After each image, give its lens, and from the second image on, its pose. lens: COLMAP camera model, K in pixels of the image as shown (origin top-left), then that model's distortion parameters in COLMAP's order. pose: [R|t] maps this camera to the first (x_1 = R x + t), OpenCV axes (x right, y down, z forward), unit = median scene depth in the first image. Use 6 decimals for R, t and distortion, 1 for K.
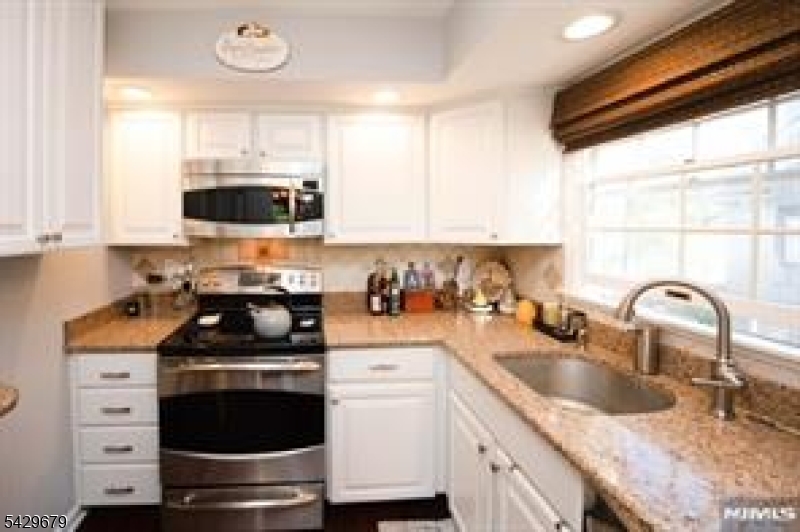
lens RADIAL K [[355.1, 0, 319.8], [0, 355.1, 232.7], [0, 0, 1]] dist [0.001222, -0.000033]
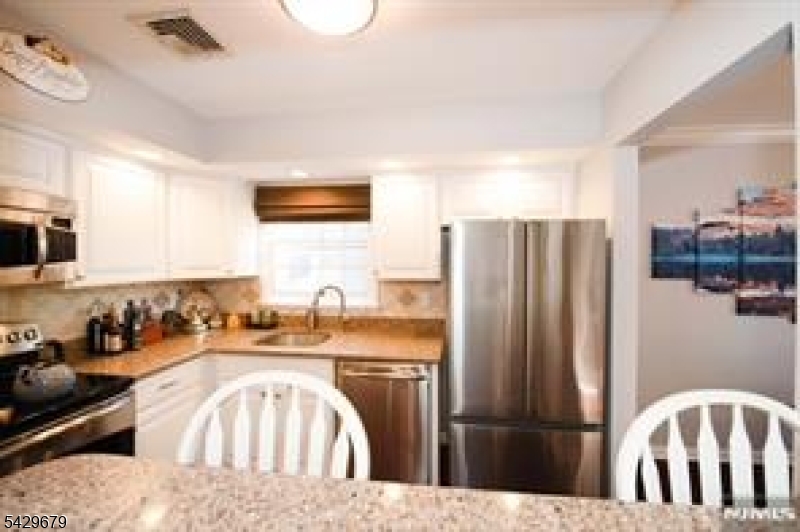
lens RADIAL K [[310.1, 0, 420.7], [0, 310.1, 263.1], [0, 0, 1]] dist [-0.018365, -0.000040]
pose [[0.181788, -0.004846, 0.983326, -0.576063], [0.019866, 0.999802, 0.001255, -0.014647], [-0.983137, 0.019307, 0.181848, -0.029083]]
